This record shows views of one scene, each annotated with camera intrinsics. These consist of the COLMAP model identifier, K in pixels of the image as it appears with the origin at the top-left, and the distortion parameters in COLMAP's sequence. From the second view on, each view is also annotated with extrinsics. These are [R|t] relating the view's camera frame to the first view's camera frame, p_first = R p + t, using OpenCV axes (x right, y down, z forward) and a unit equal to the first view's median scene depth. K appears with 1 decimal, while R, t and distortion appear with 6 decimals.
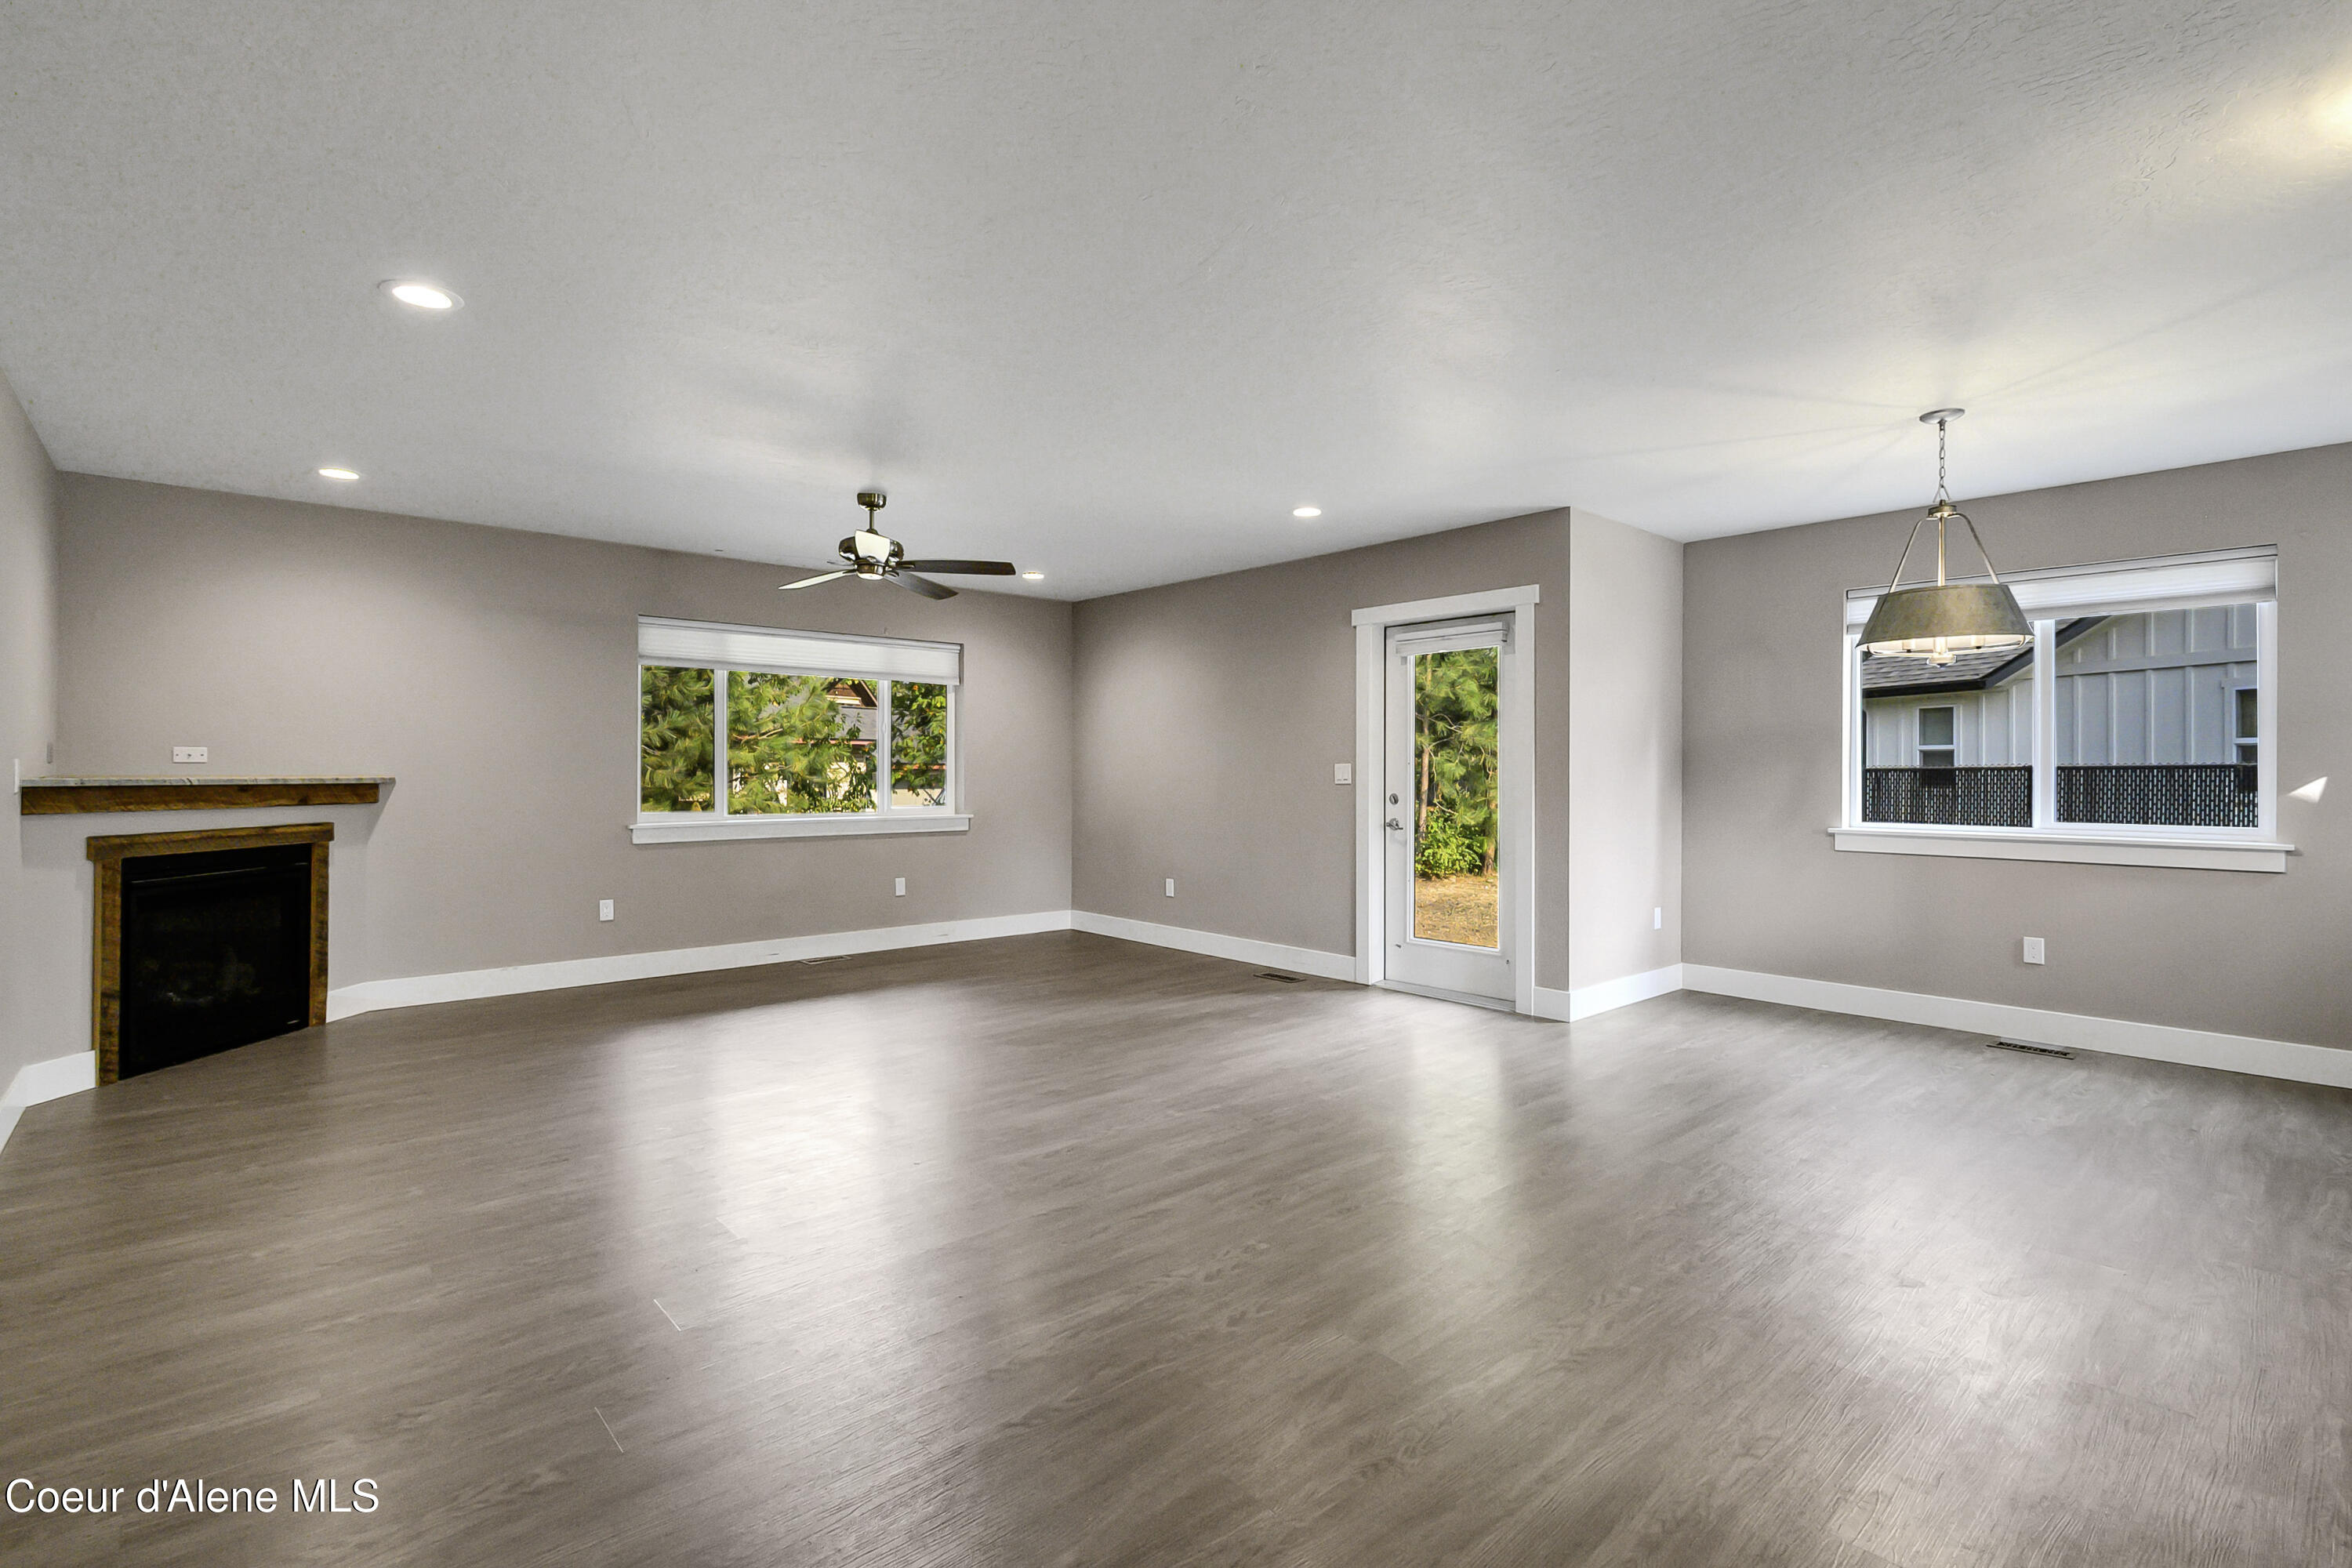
lens RADIAL K [[1070.9, 0, 1176.0], [0, 1070.9, 784.0], [0, 0, 1]] dist [-0.002547, -0.001124]
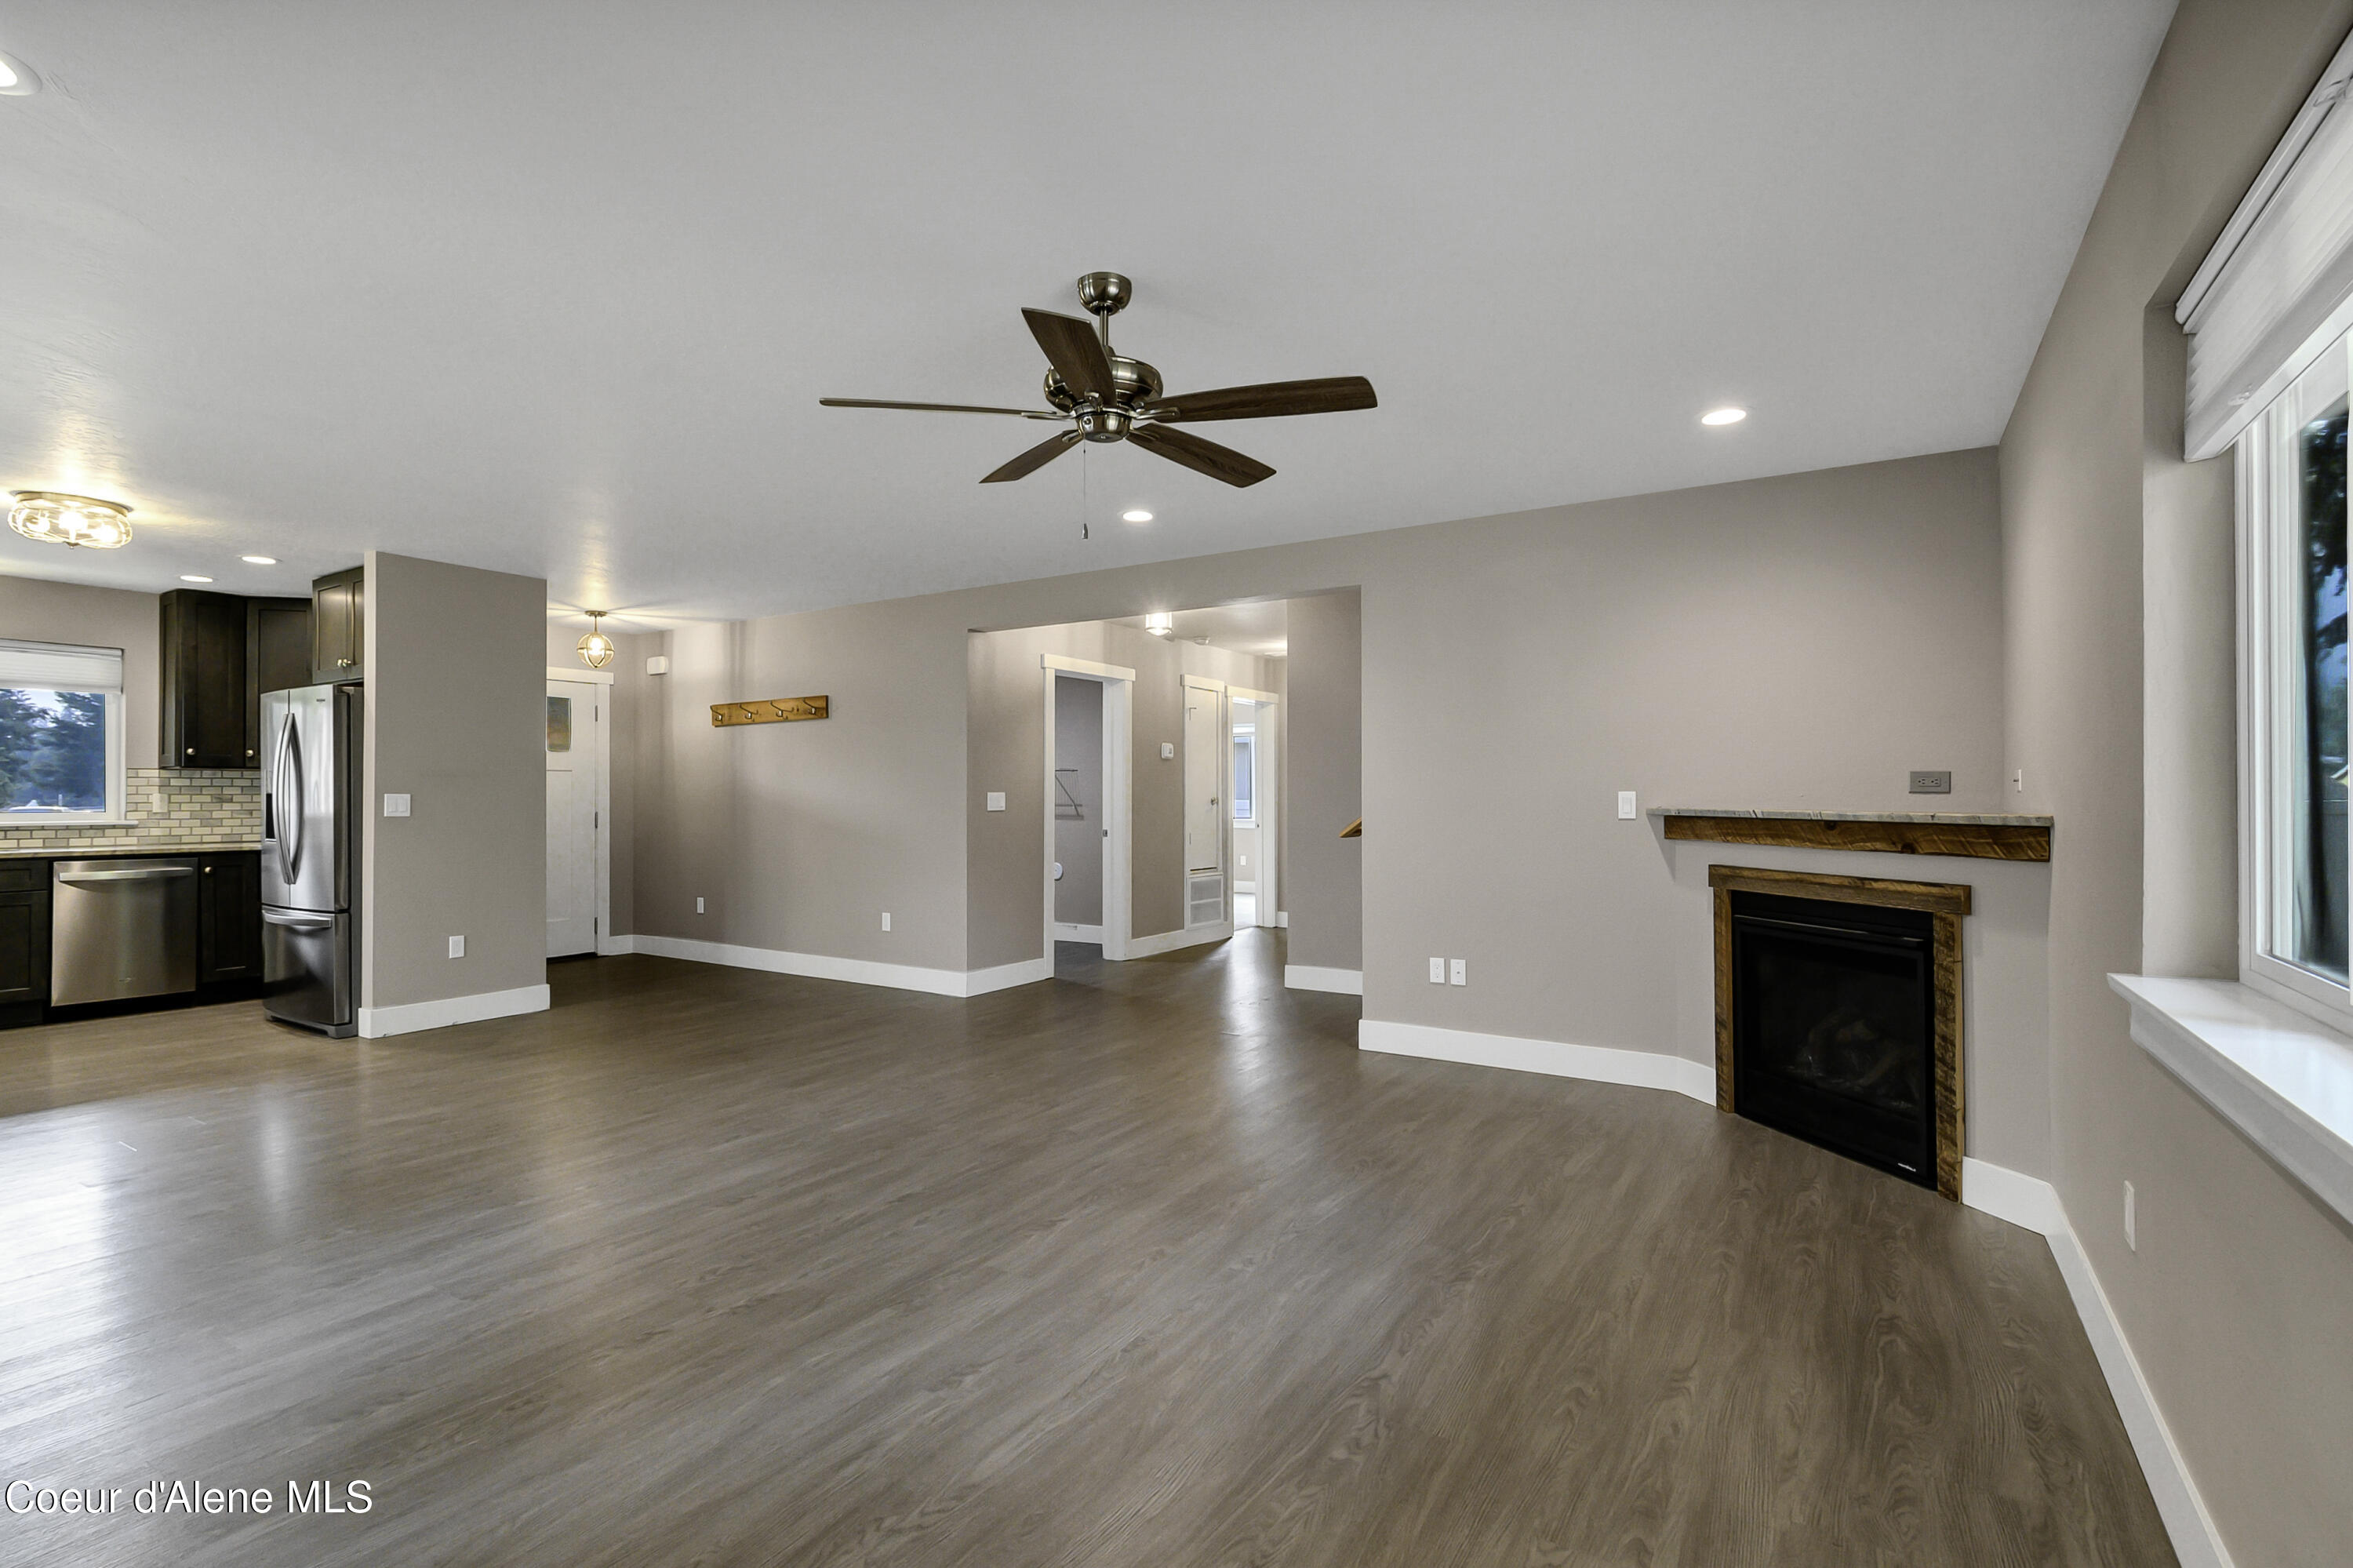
lens RADIAL K [[1071.4, 0, 1176.5], [0, 1071.4, 784.0], [0, 0, 1]] dist [-0.002547, -0.001124]
pose [[-0.964528, 0.002199, -0.263972, -0.213795], [0.002376, 0.999997, -0.000354, -0.028521], [0.263971, -0.000969, -0.964530, 1.747810]]
